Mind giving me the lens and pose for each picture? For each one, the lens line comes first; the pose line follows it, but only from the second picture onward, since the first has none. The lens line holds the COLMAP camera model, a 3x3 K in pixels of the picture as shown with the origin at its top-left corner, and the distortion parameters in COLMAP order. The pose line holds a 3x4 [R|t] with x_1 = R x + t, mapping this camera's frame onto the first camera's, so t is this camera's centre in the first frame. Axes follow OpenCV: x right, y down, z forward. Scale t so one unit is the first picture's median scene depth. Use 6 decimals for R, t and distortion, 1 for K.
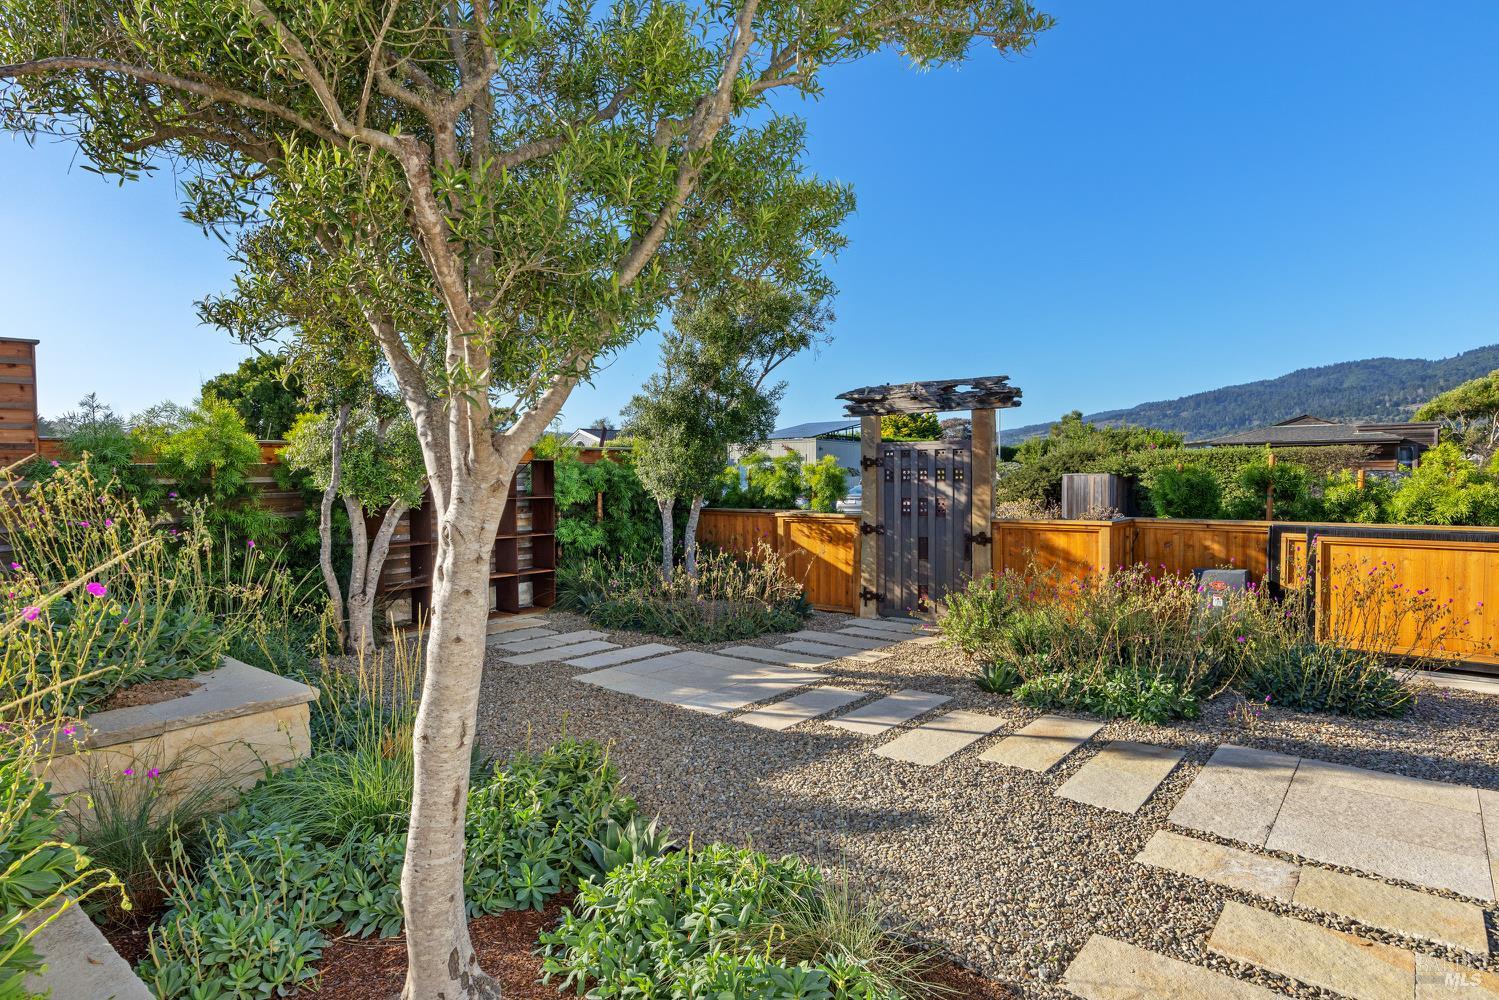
lens RADIAL K [[819.3, 0, 752.4], [0, 819.3, 494.2], [0, 0, 1]] dist [-0.001750, 0.000134]
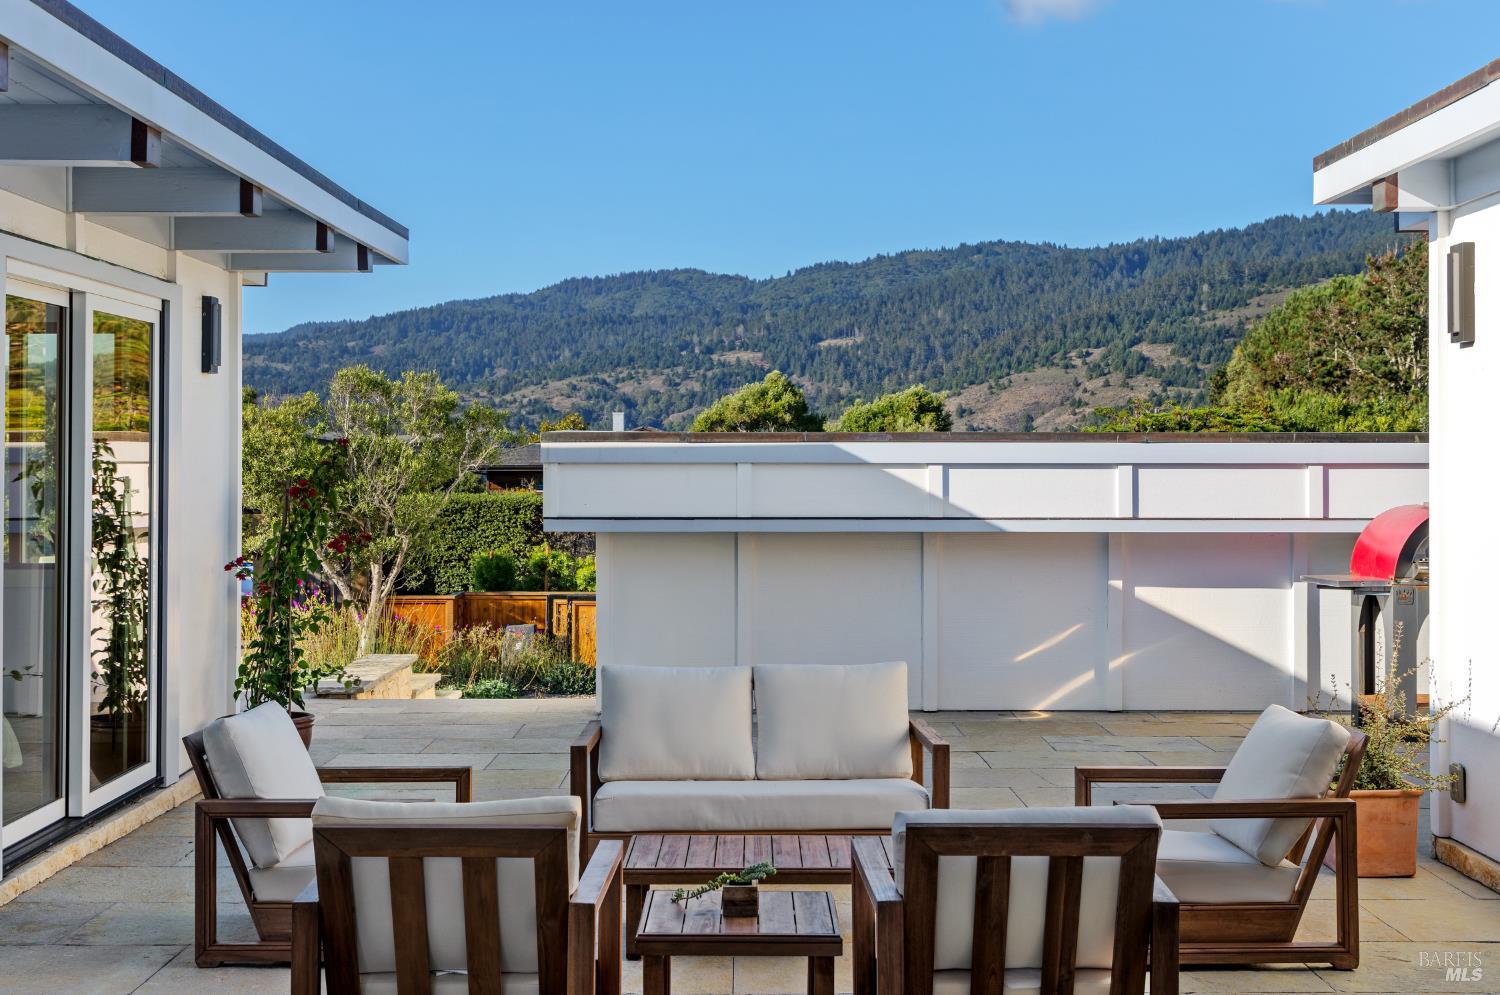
lens RADIAL K [[1792.7, 0, 750.7], [0, 1792.7, 494.2], [0, 0, 1]] dist [0.003698, 0.000000]
pose [[0.771849, -0.003485, 0.635796, -0.728317], [0.008936, 0.999946, -0.005366, -0.077792], [-0.635743, 0.009823, 0.771839, -1.107311]]
